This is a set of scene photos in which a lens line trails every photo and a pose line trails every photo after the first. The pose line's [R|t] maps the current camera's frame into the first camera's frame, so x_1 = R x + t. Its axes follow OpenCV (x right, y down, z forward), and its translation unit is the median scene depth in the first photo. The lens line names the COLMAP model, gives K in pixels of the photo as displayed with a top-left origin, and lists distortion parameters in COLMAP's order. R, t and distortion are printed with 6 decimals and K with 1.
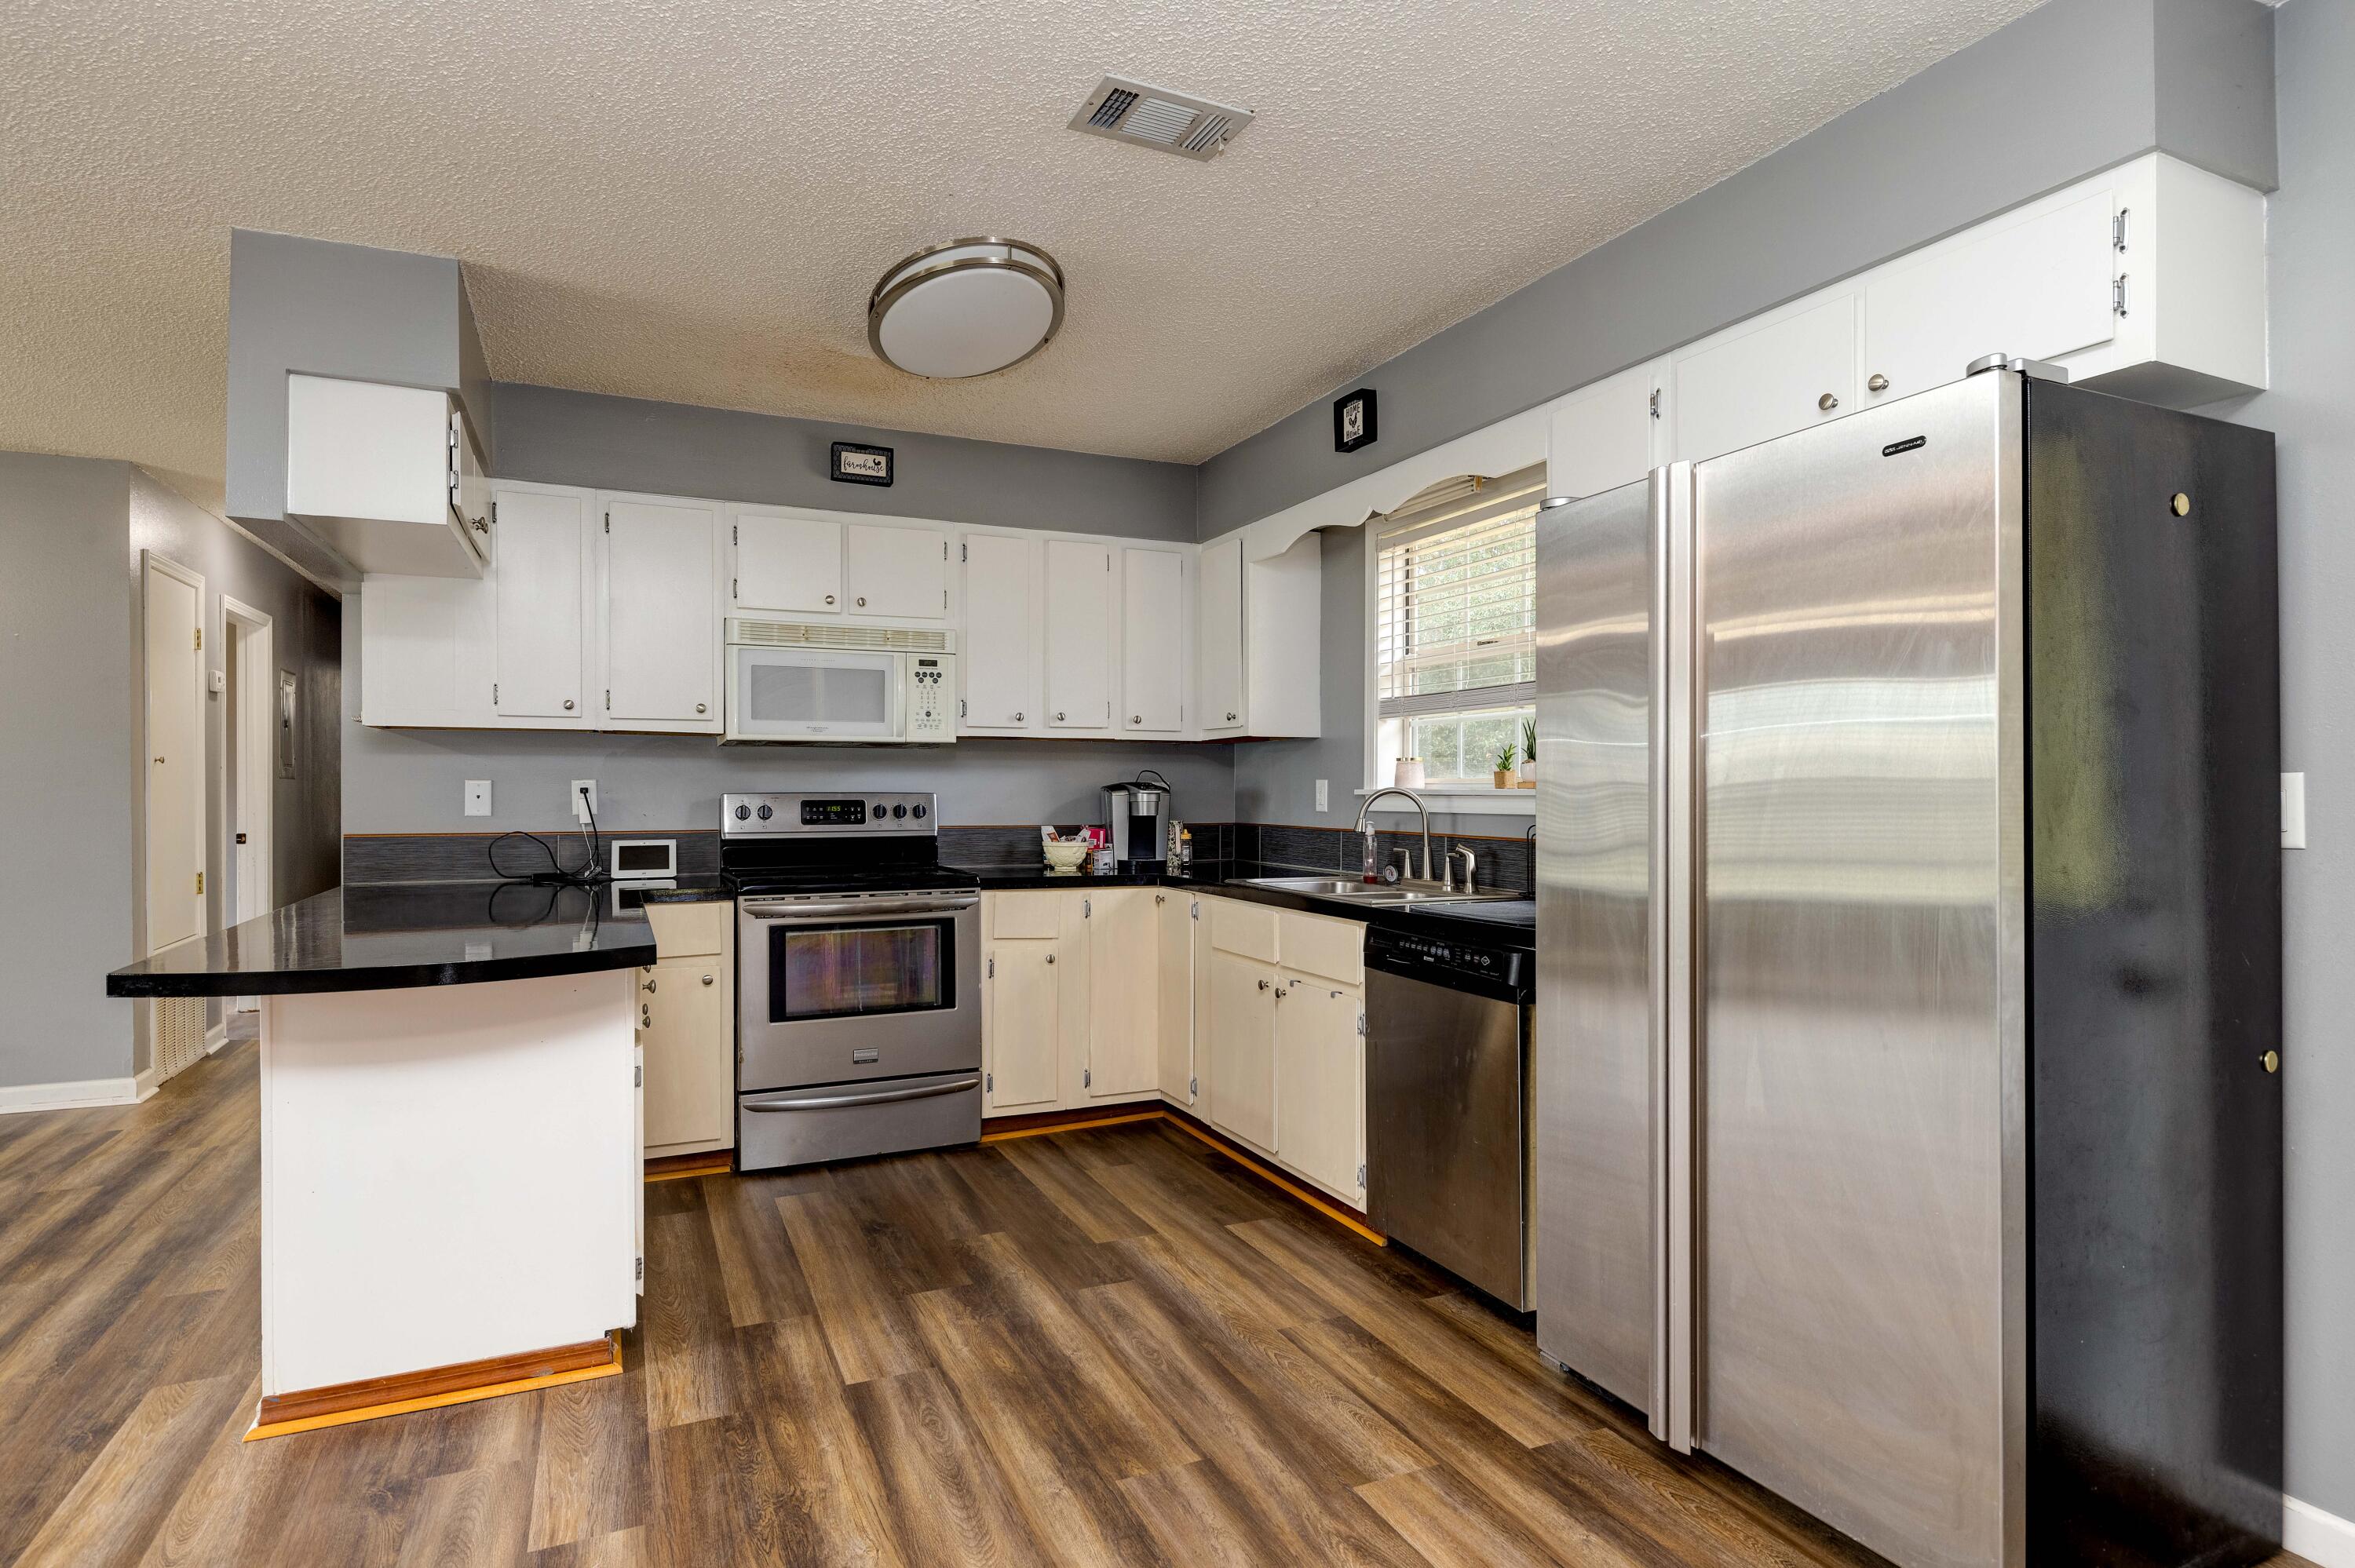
lens RADIAL K [[1269.1, 0, 1269.4], [0, 1269.1, 783.6], [0, 0, 1]] dist [-0.000051, -0.001380]
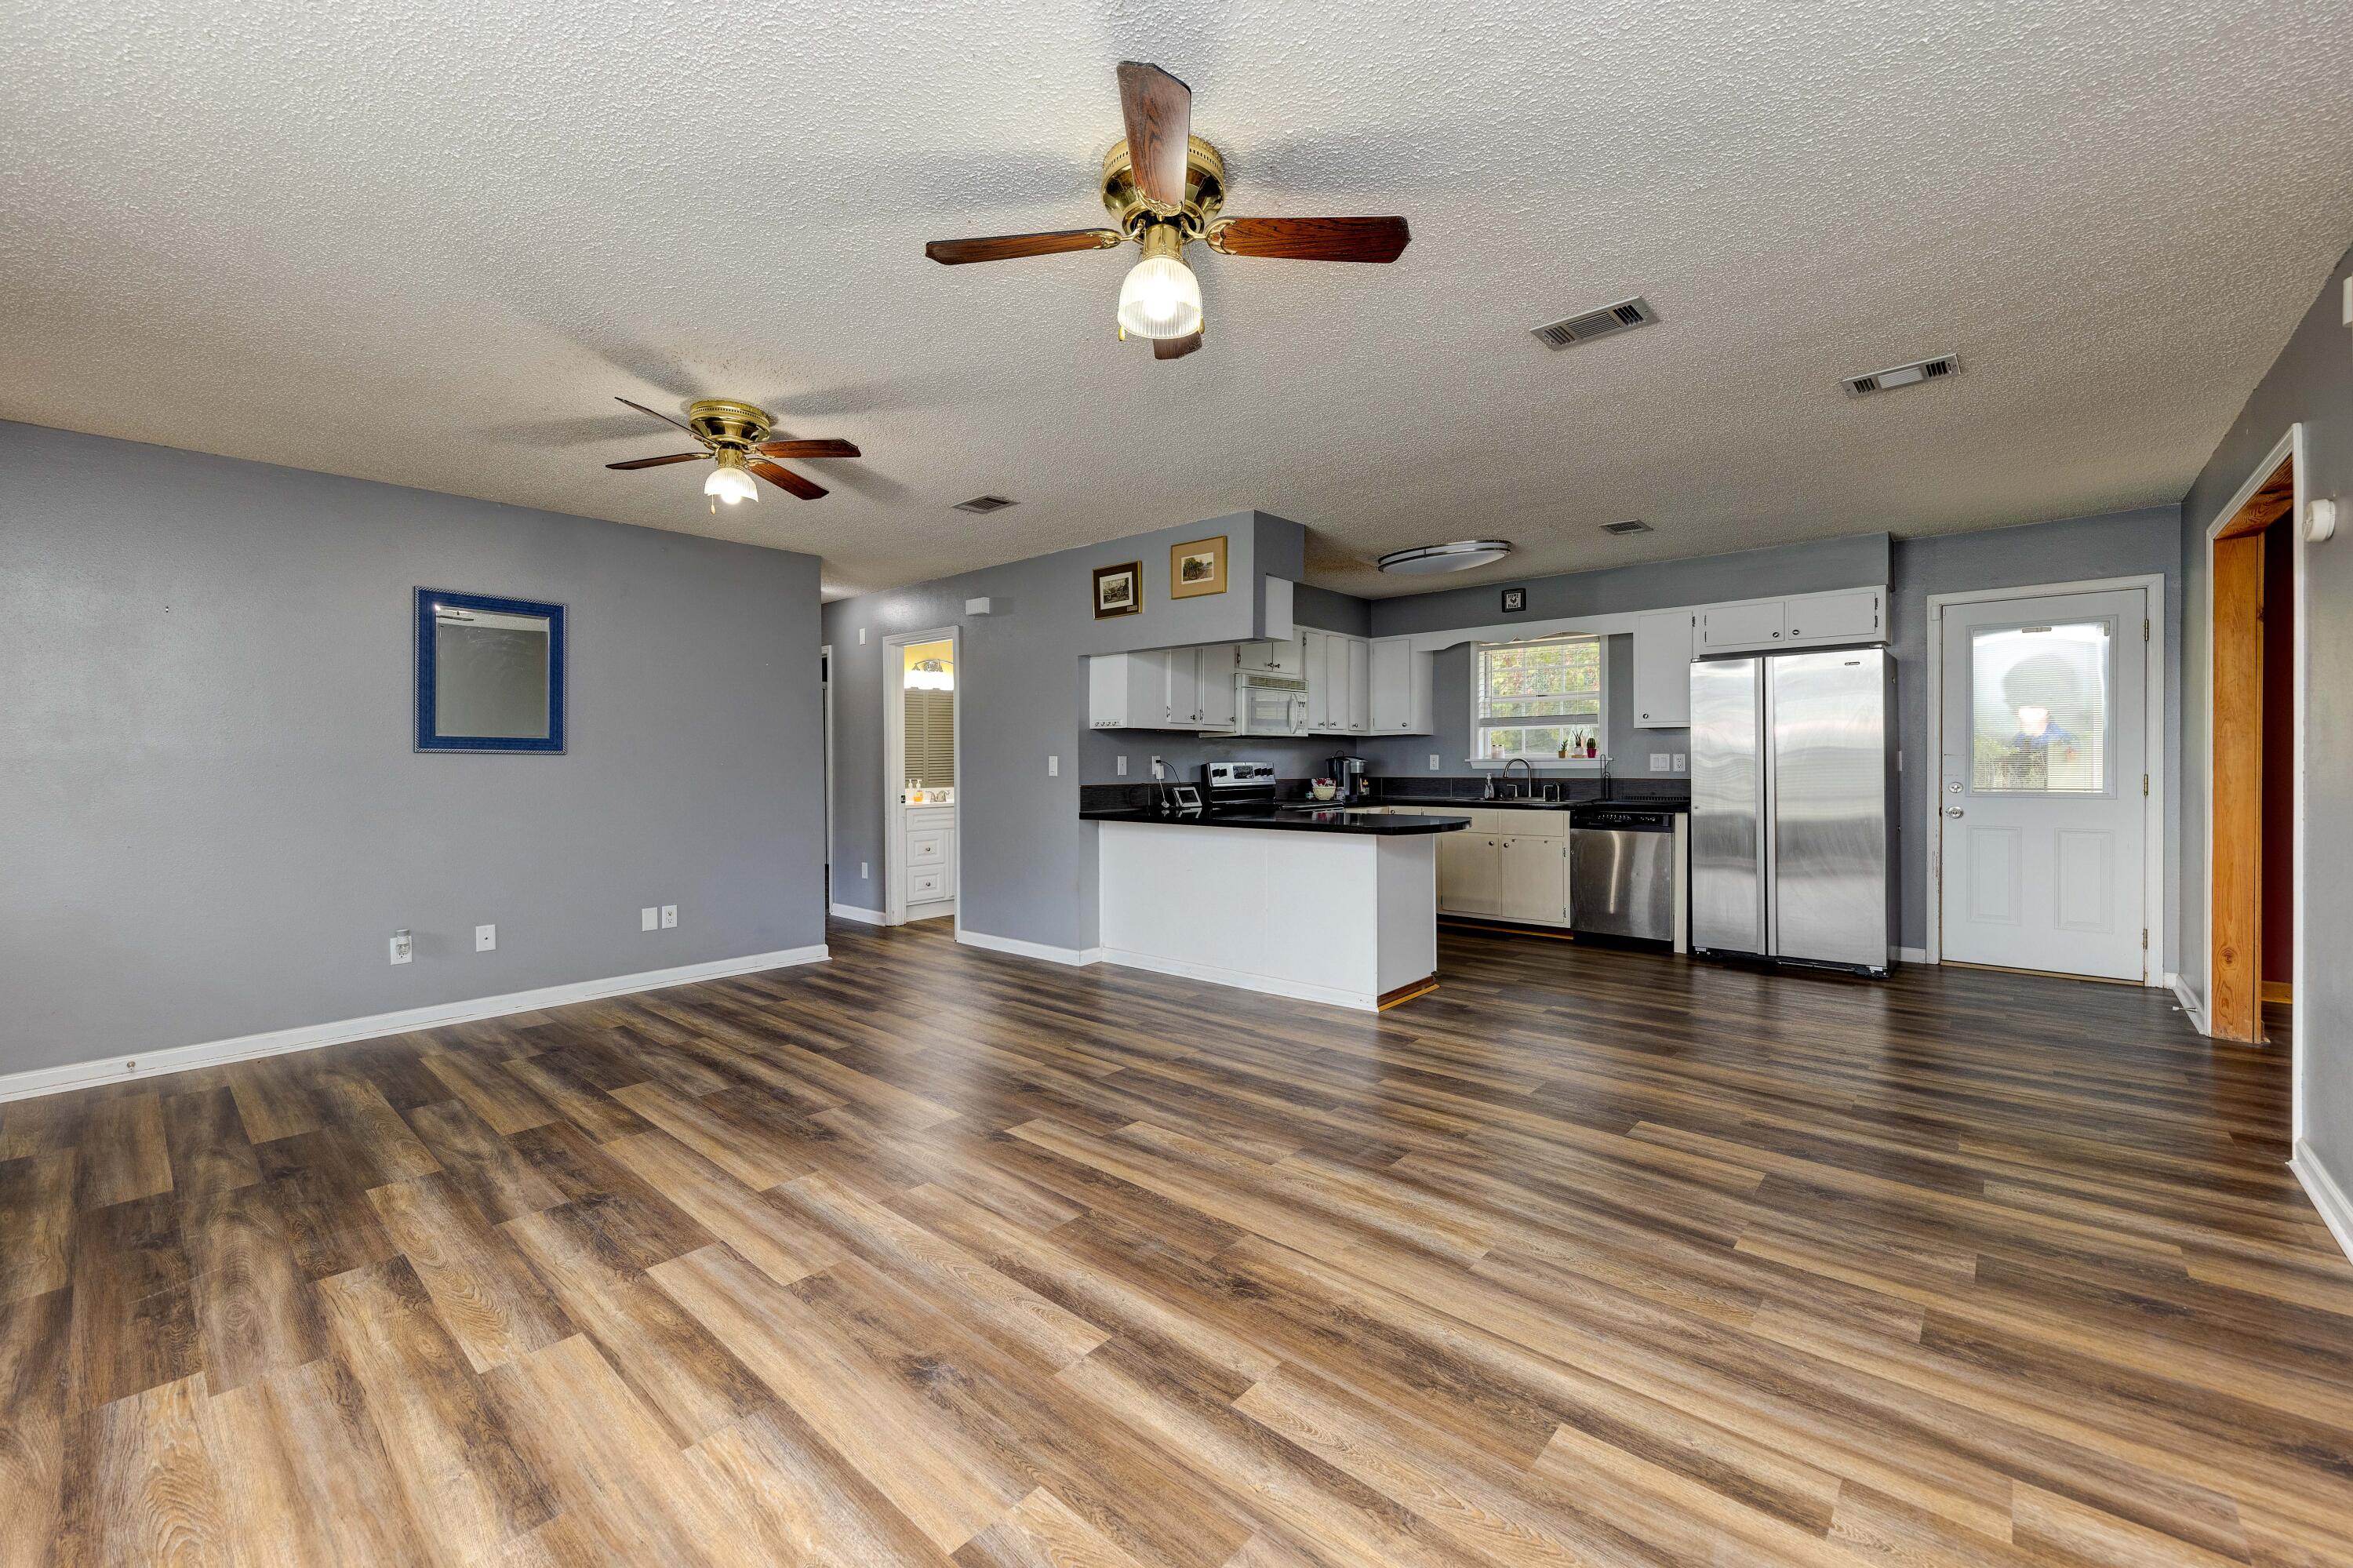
lens RADIAL K [[995.7, 0, 1294.2], [0, 995.7, 769.6], [0, 0, 1]] dist [0.001360, -0.000649]
pose [[0.879462, -0.011590, 0.475827, -1.095970], [0.004323, 0.999857, 0.016365, -0.007402], [-0.475949, -0.012335, 0.879386, -0.408290]]
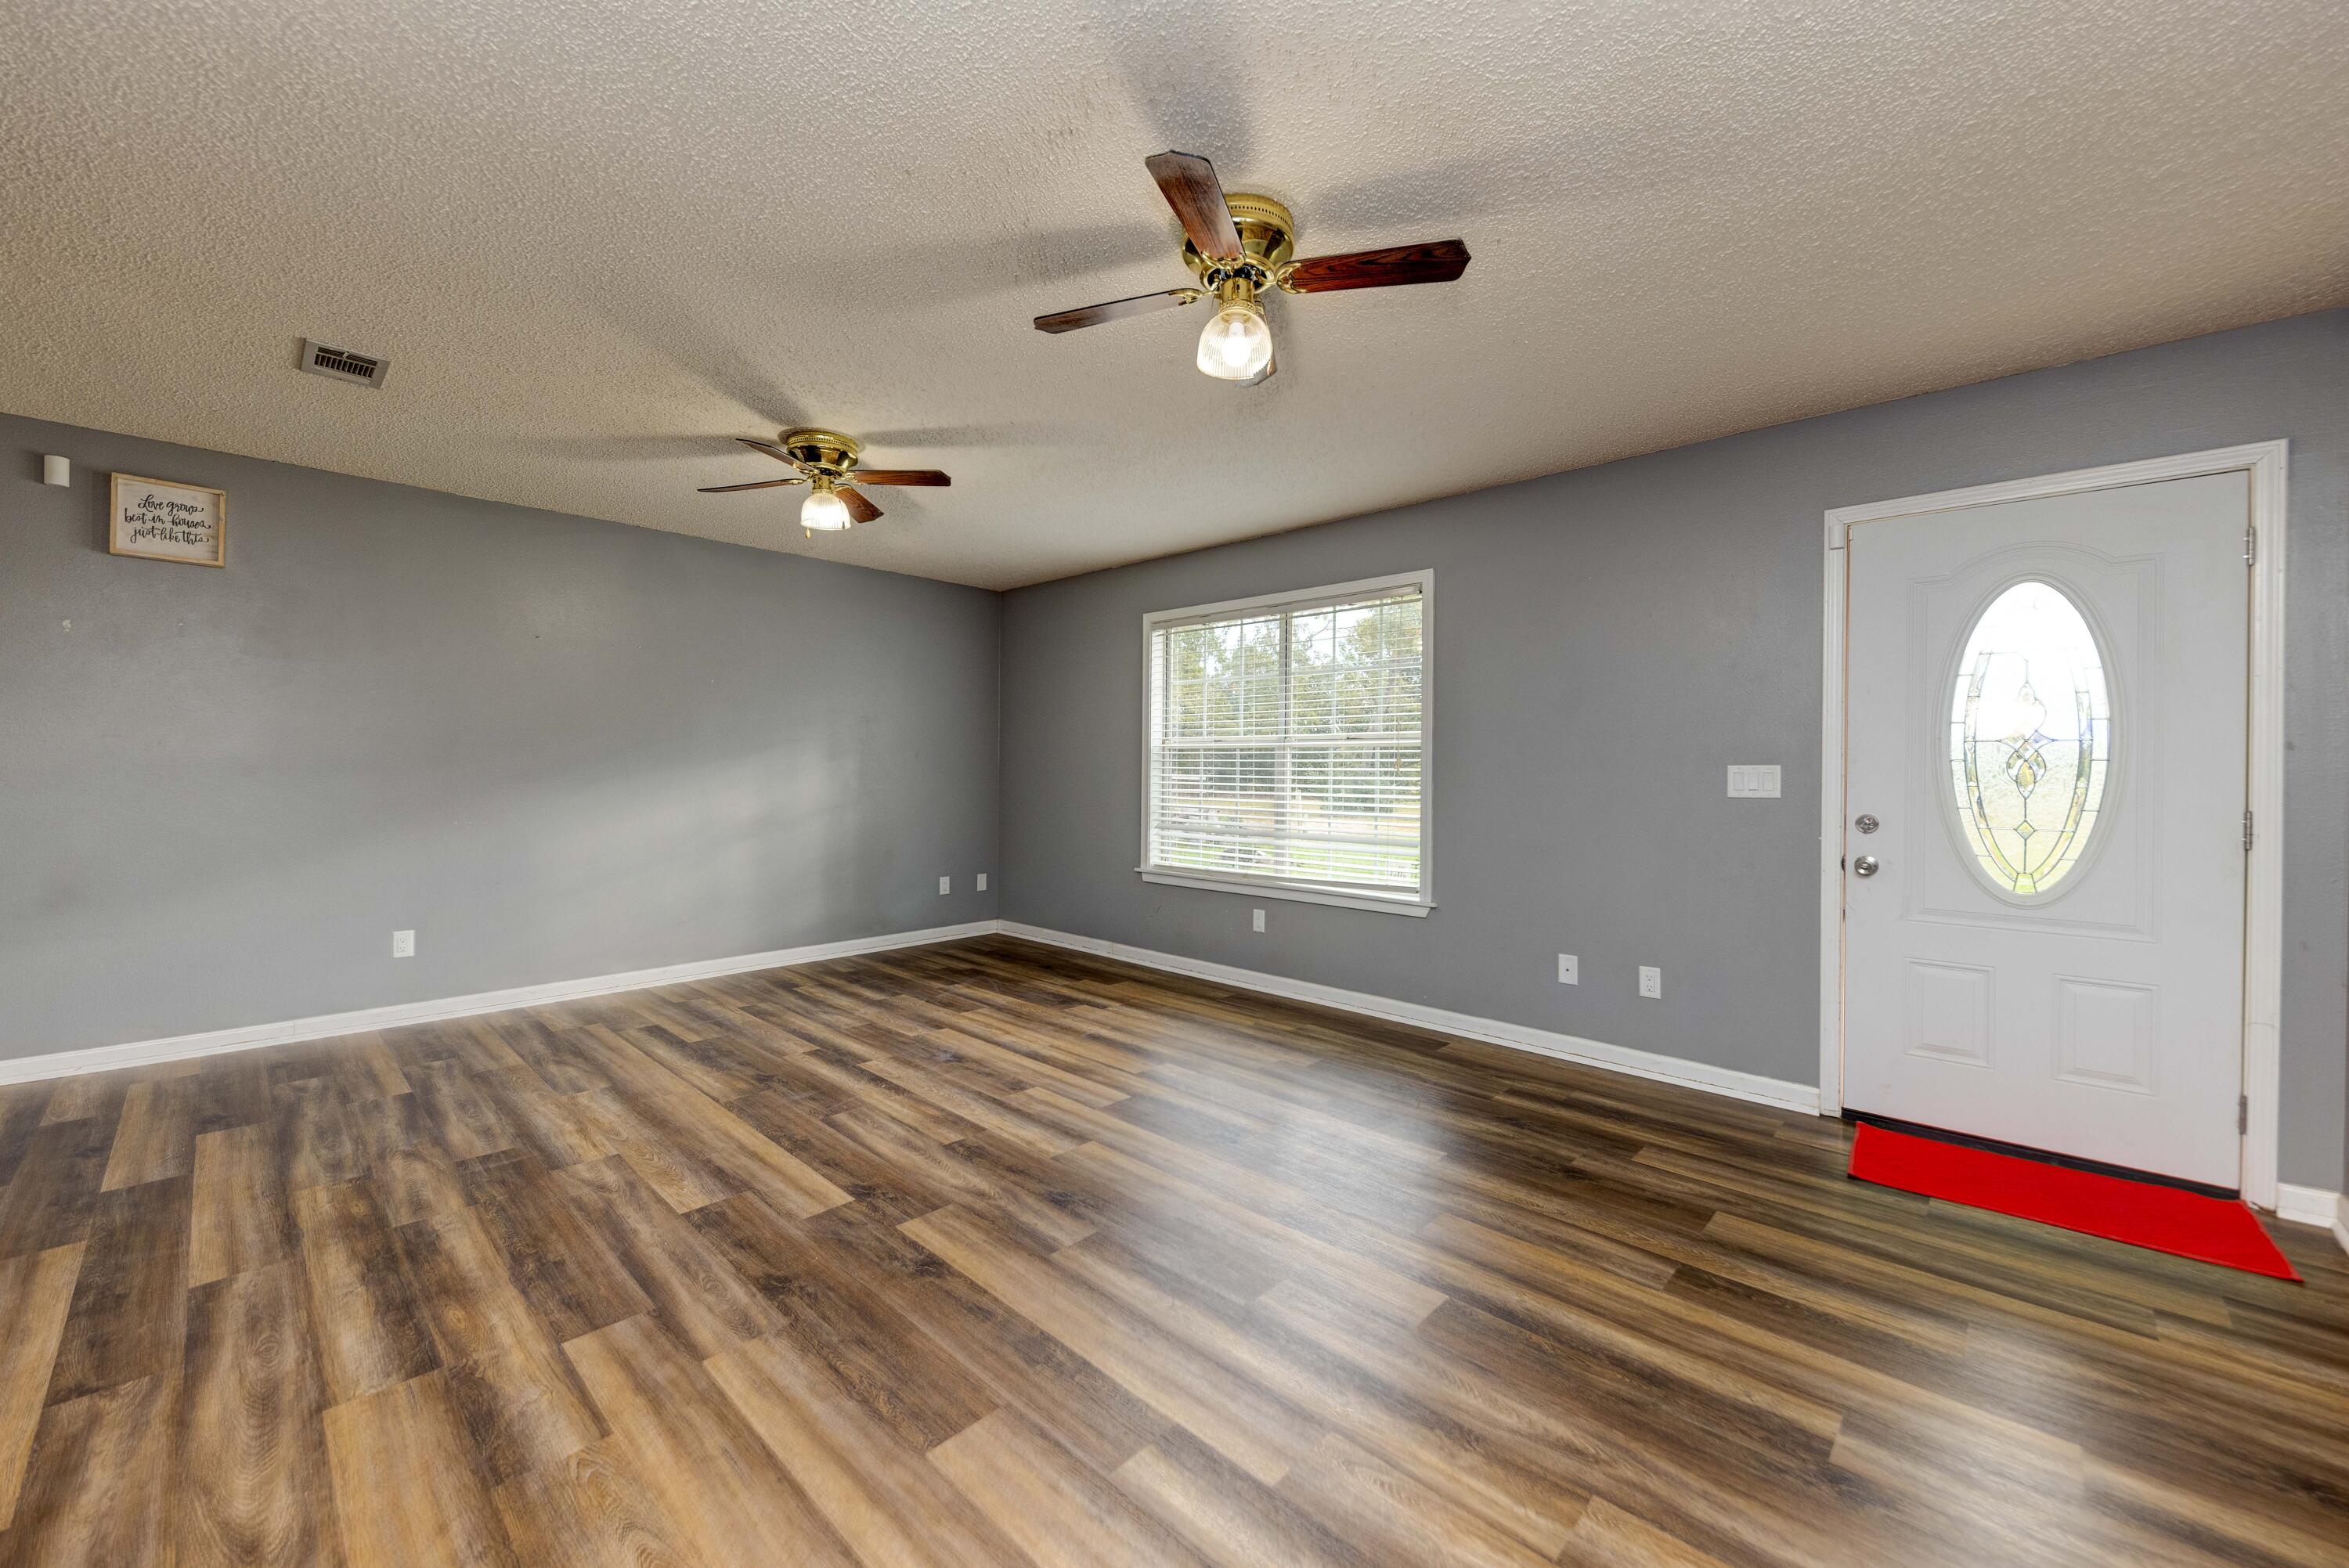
lens RADIAL K [[888.2, 0, 1173.3], [0, 888.2, 775.3], [0, 0, 1]] dist [0.007067, -0.000659]
pose [[-0.932430, -0.005943, -0.361302, -0.904377], [-0.007542, 0.999967, 0.003015, 0.010169], [0.361272, 0.005537, -0.932444, 1.038899]]
